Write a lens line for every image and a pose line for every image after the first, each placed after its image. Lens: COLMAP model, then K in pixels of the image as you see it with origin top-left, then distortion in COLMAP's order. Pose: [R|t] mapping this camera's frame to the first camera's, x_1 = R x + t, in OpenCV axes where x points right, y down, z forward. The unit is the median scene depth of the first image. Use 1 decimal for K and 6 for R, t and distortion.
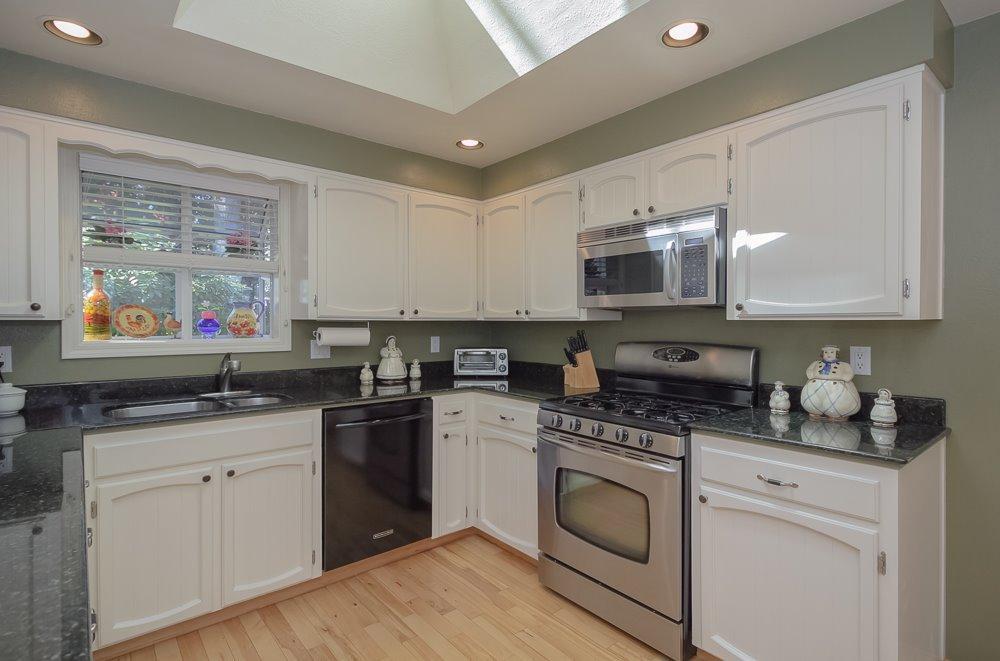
lens RADIAL K [[501.5, 0, 500.4], [0, 501.5, 324.6], [0, 0, 1]] dist [0.002907, 0.000441]
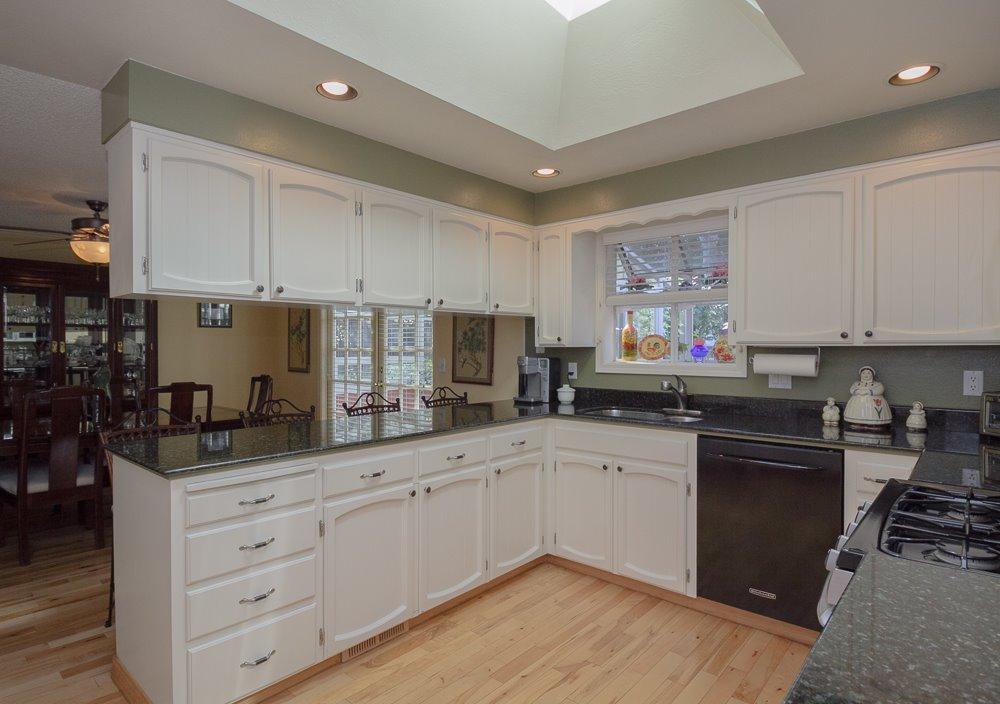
lens RADIAL K [[544.9, 0, 496.8], [0, 544.9, 349.6], [0, 0, 1]] dist [0.012808, 0.000174]
pose [[0.144817, 0.002119, -0.989456, 0.610421], [-0.003296, 0.999993, 0.001659, -0.002428], [0.989453, 0.003021, 0.144823, 0.395743]]
